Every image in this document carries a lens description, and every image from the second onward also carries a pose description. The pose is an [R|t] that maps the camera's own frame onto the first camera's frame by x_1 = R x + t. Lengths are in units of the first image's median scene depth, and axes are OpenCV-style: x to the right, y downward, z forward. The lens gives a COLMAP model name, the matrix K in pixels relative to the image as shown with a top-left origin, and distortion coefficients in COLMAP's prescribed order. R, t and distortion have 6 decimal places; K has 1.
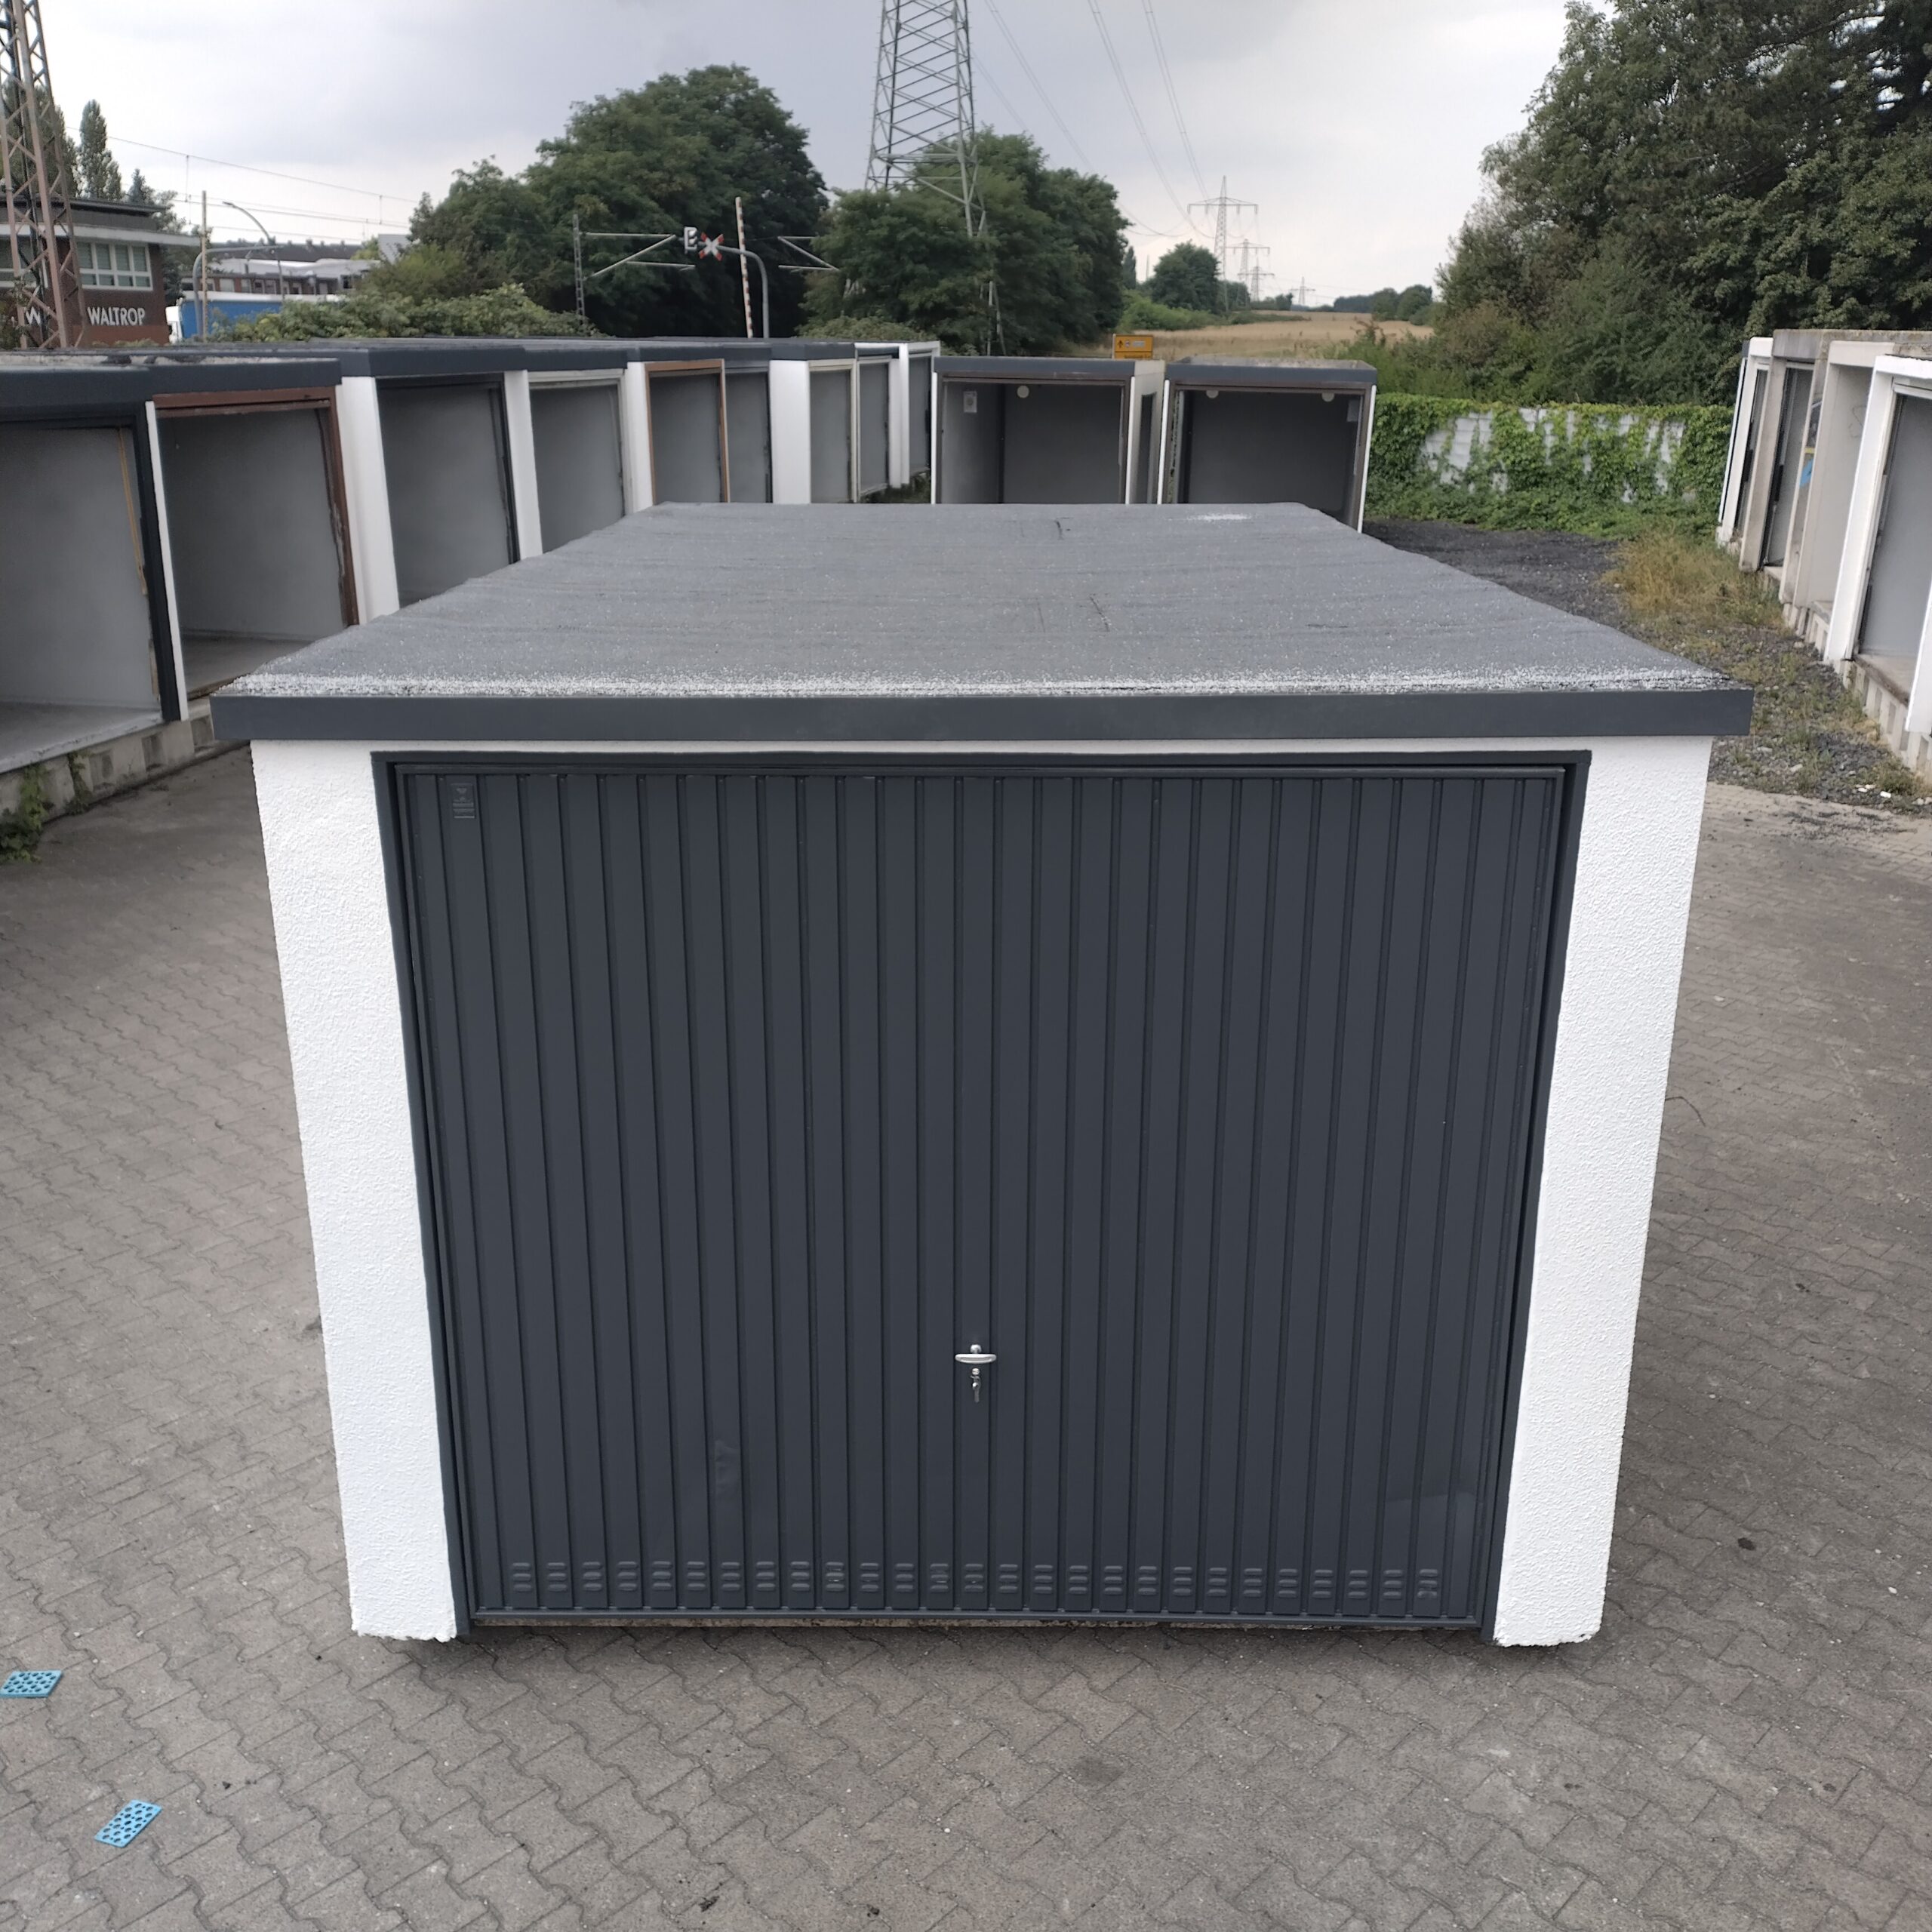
lens RADIAL K [[1905.5, 0, 966.0], [0, 1905.5, 966.0], [0, 0, 1]] dist [0.024019, -0.030280]
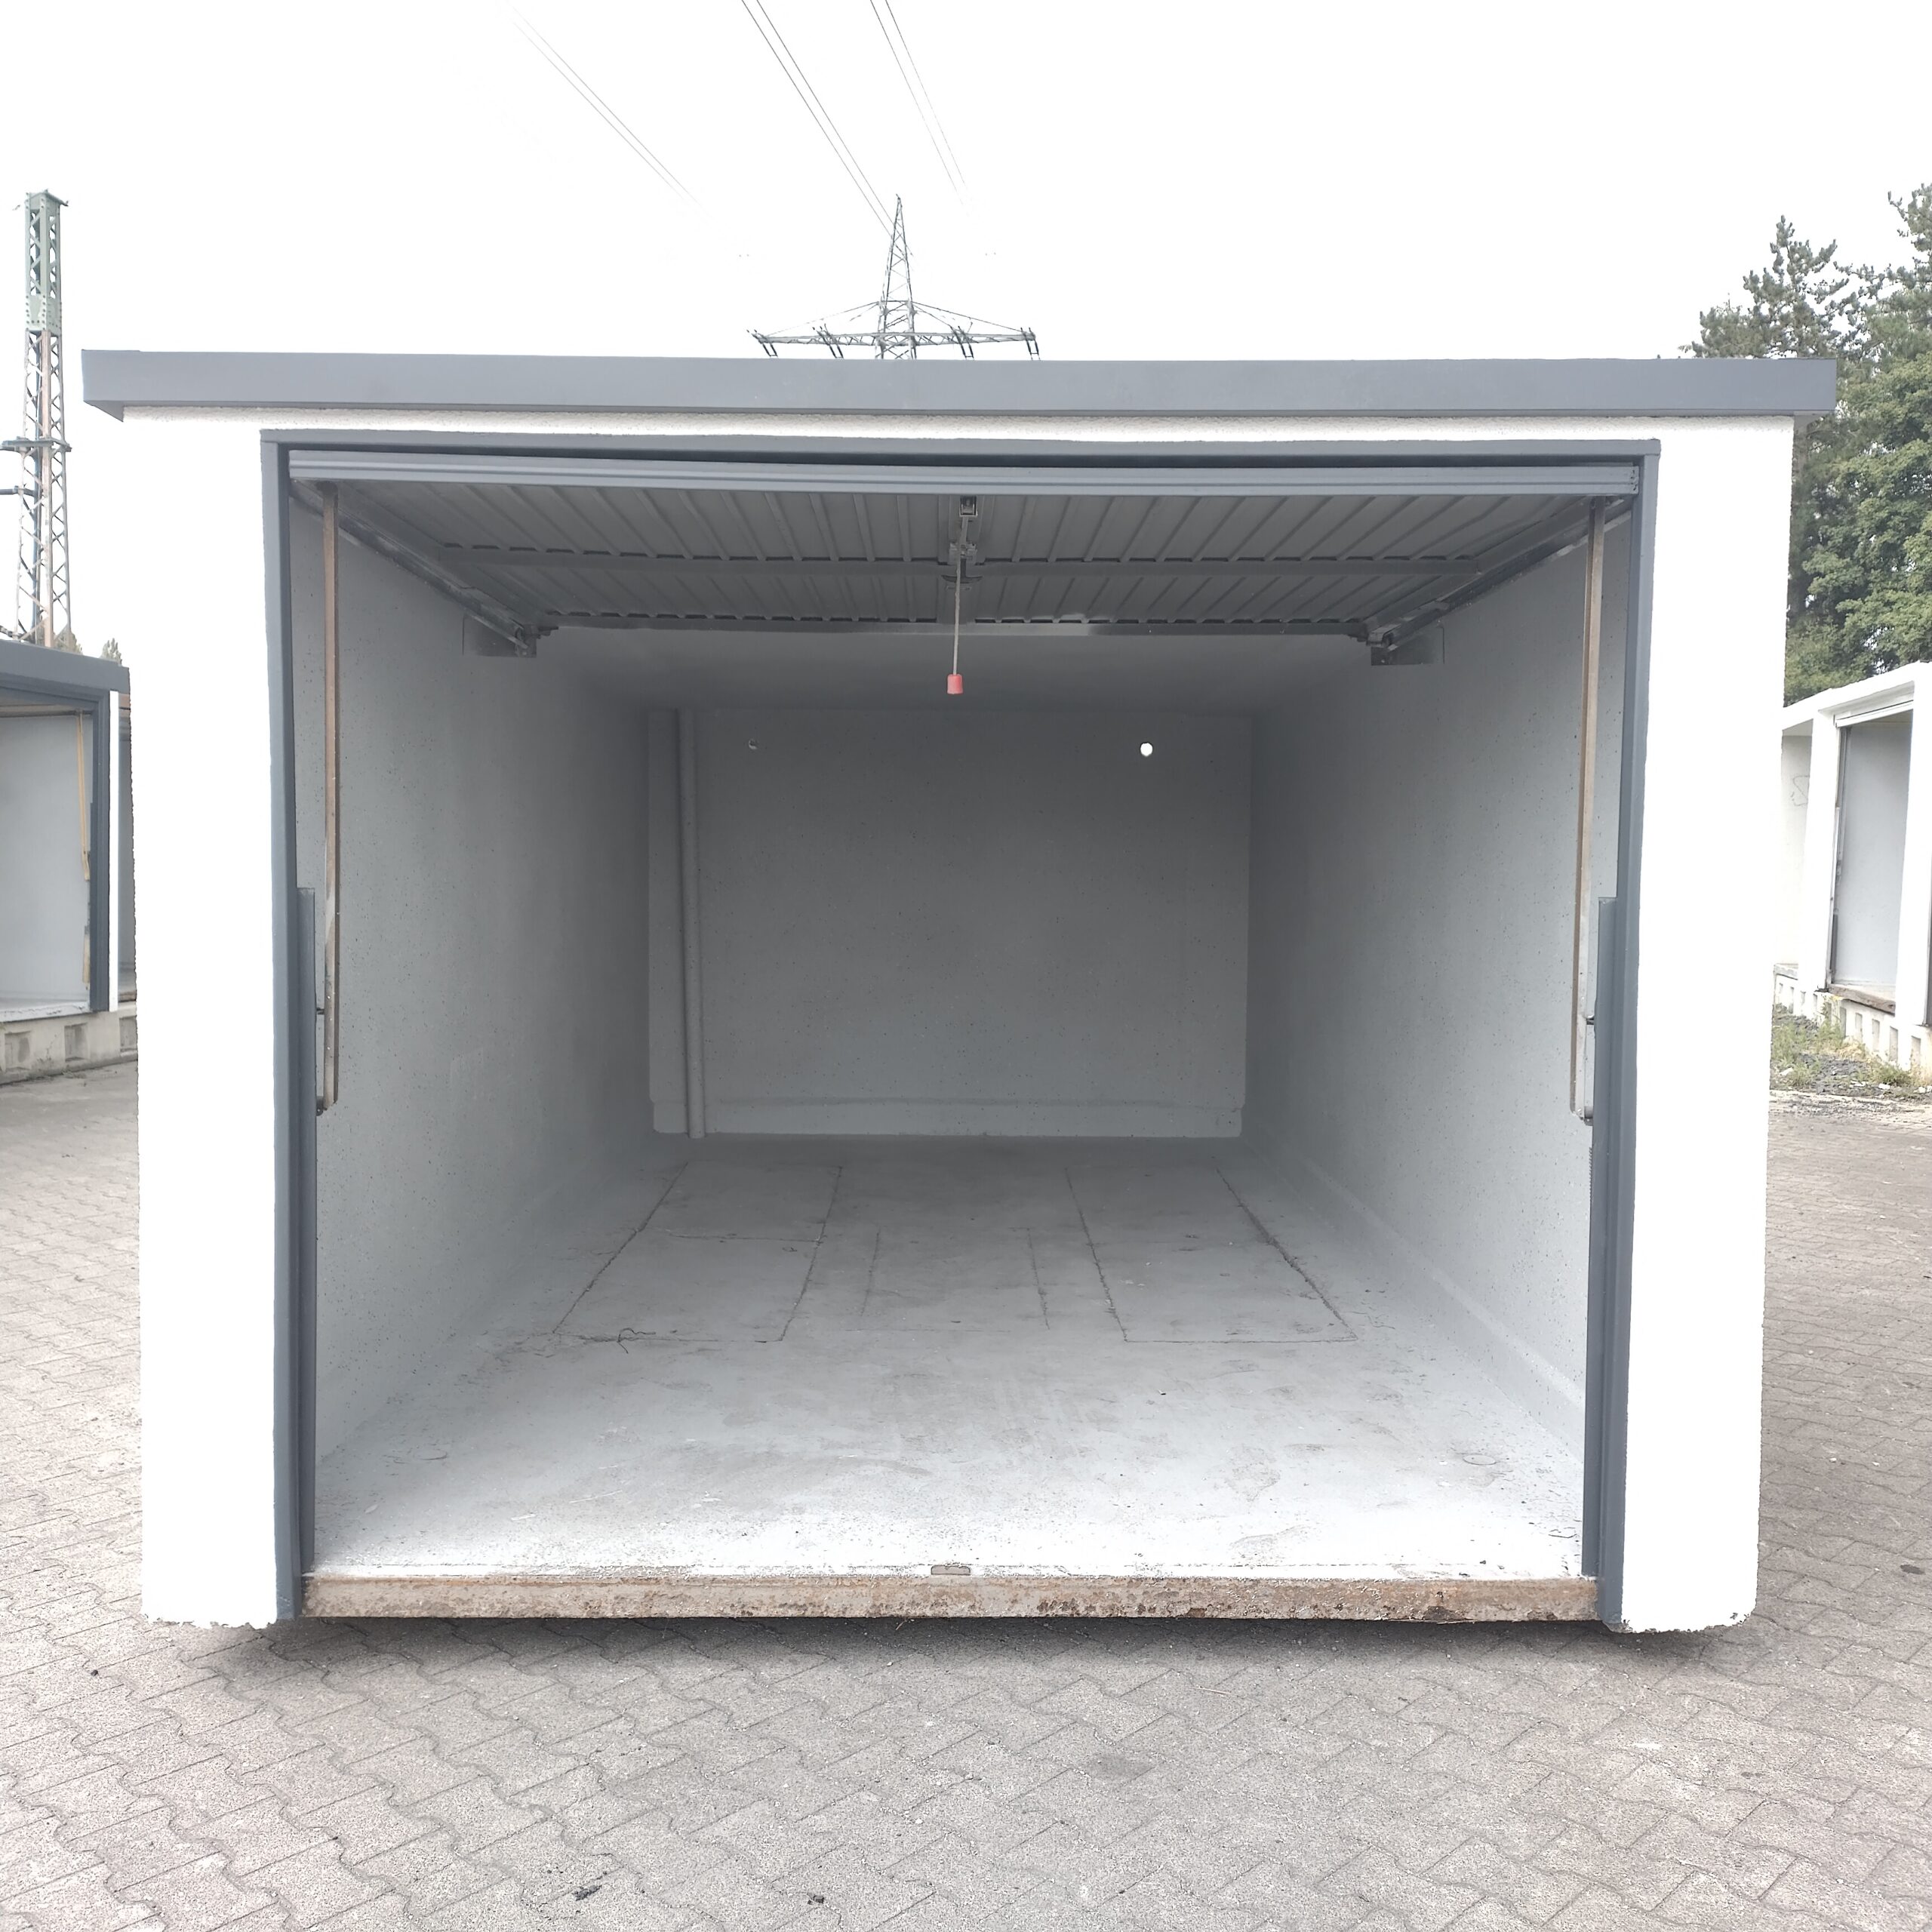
lens RADIAL K [[1914.7, 0, 960.9], [0, 1914.7, 956.9], [0, 0, 1]] dist [-0.018573, 0.042304]
pose [[0.999775, 0.007659, 0.019784, -0.009971], [-0.002071, 0.963336, -0.268289, 0.309132], [-0.021114, 0.268188, 0.963135, 0.191326]]
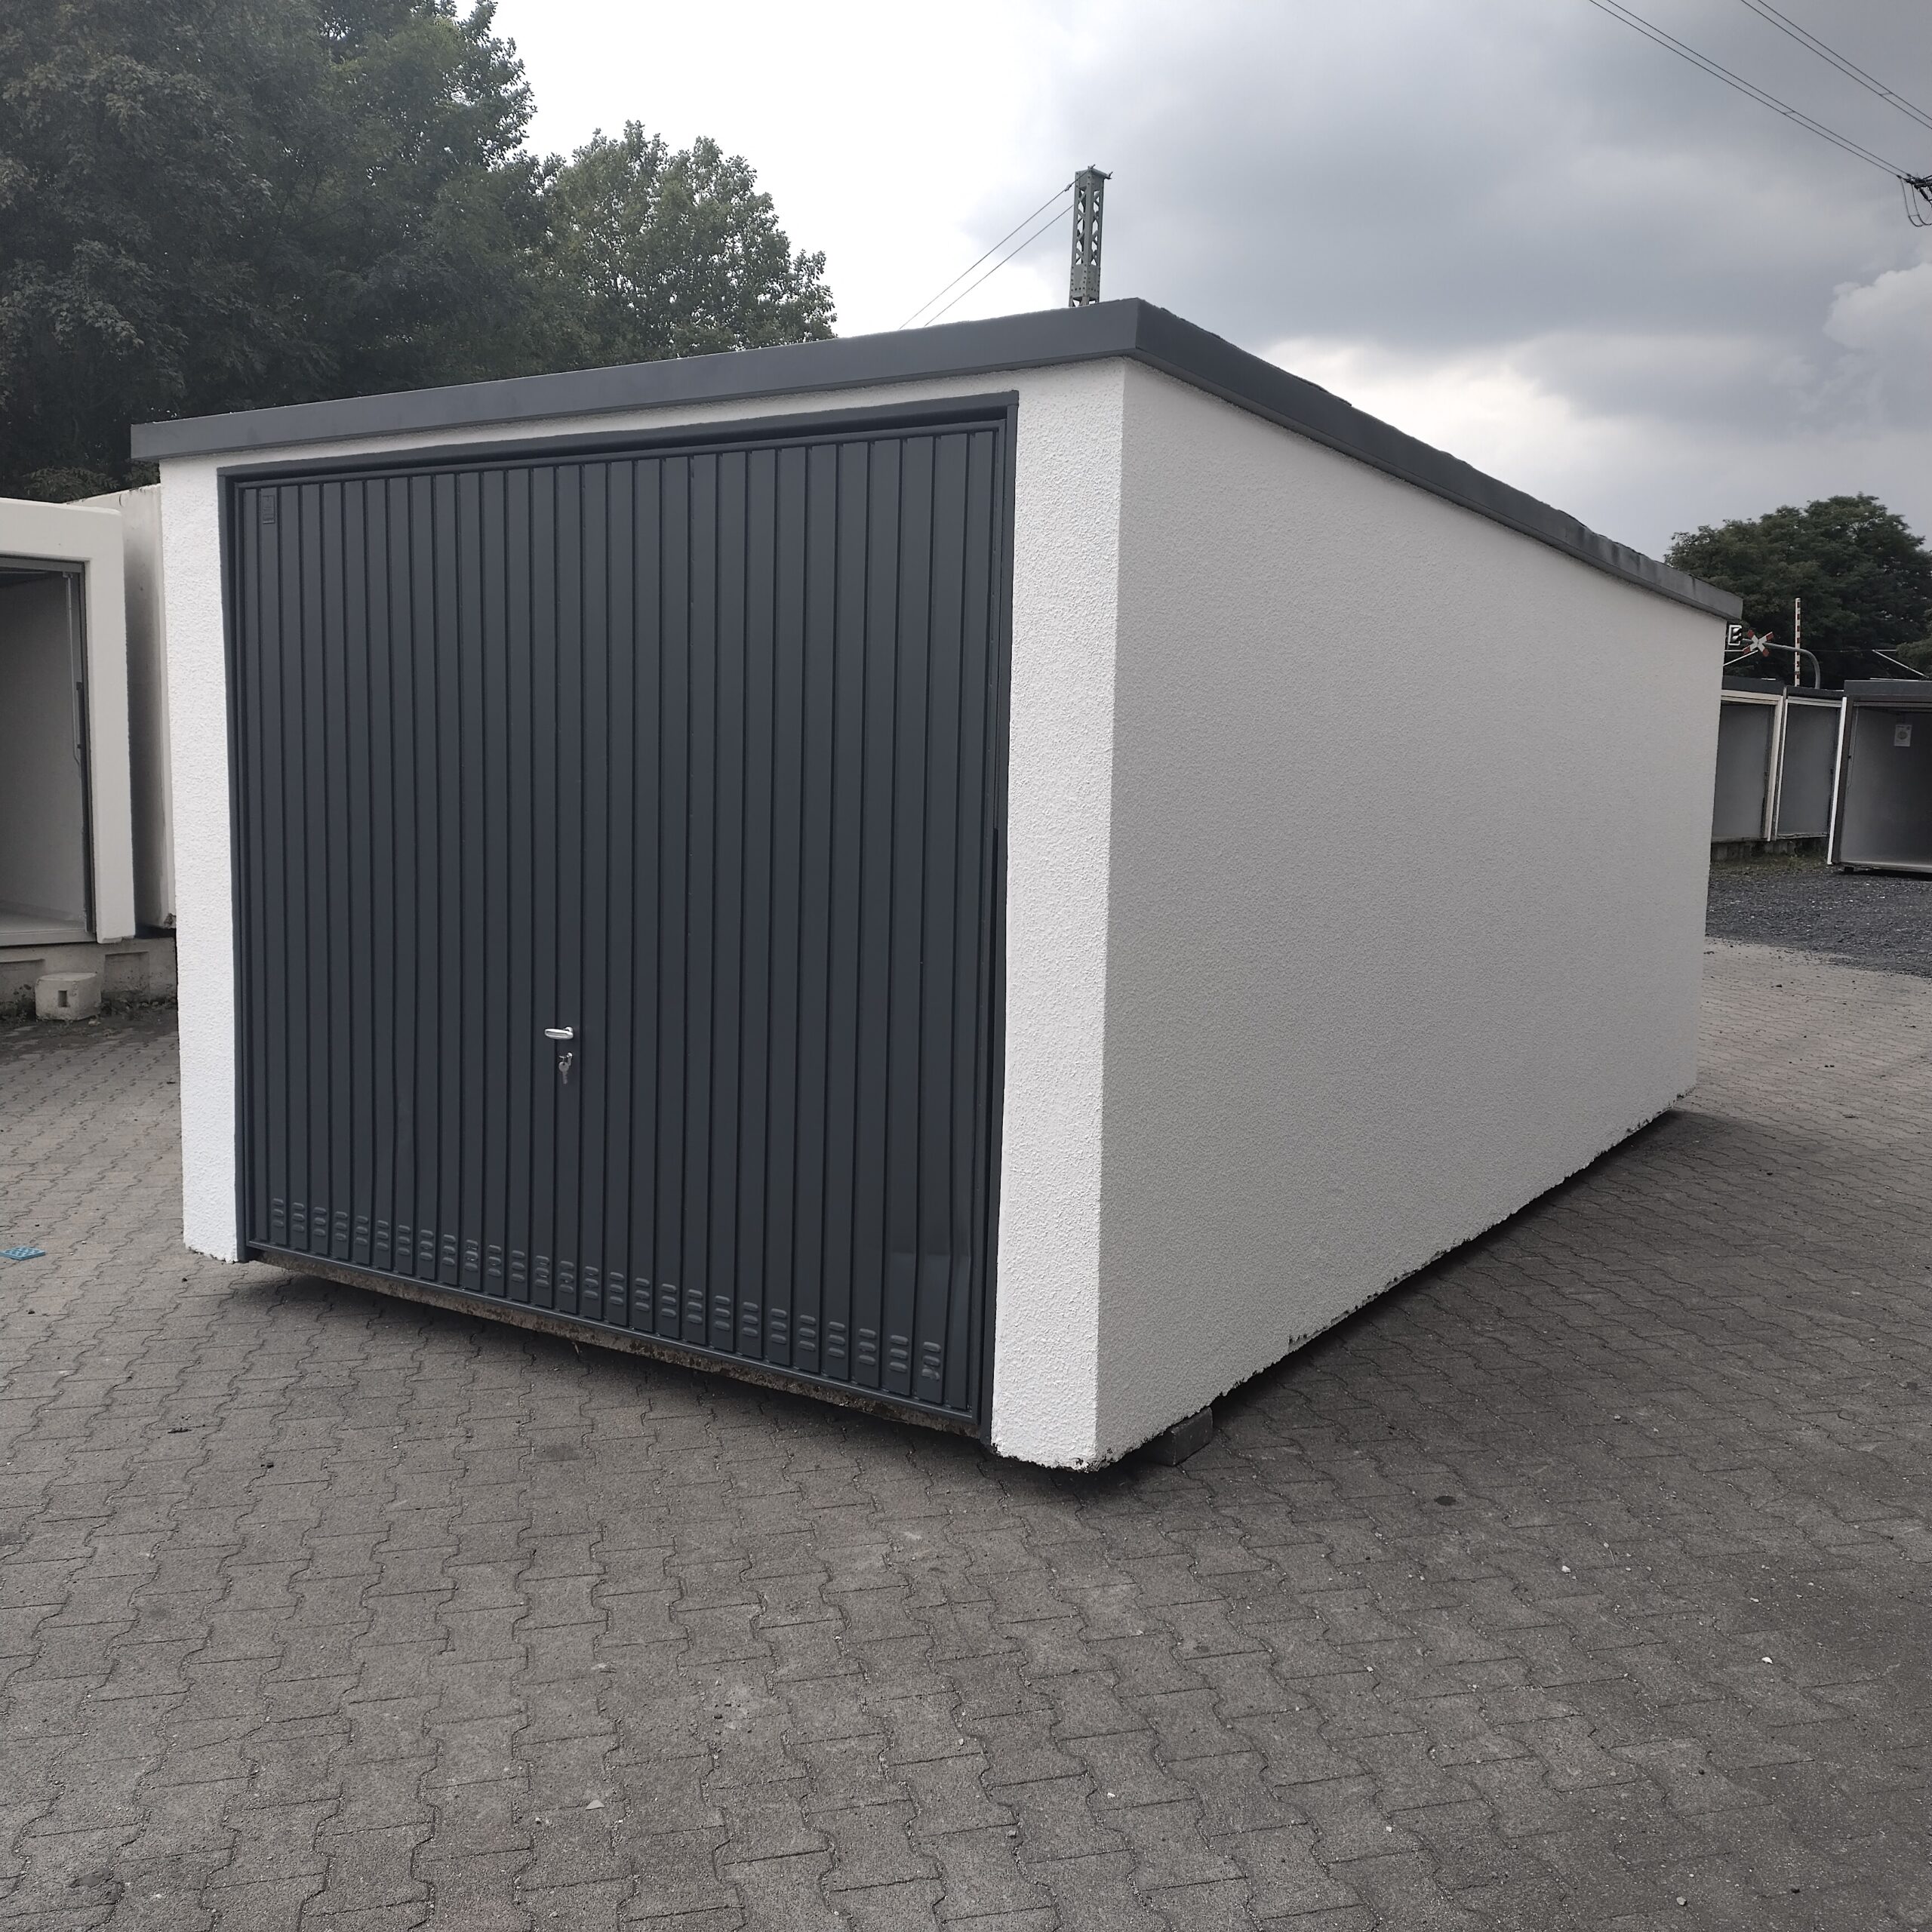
lens RADIAL K [[1866.0, 0, 966.0], [0, 1866.0, 966.0], [0, 0, 1]] dist [0.128124, -0.223012]
pose [[0.846377, 0.078914, -0.526706, 0.725472], [-0.189722, 0.968759, -0.159723, 0.286290], [0.497646, 0.235114, 0.834907, 0.222023]]
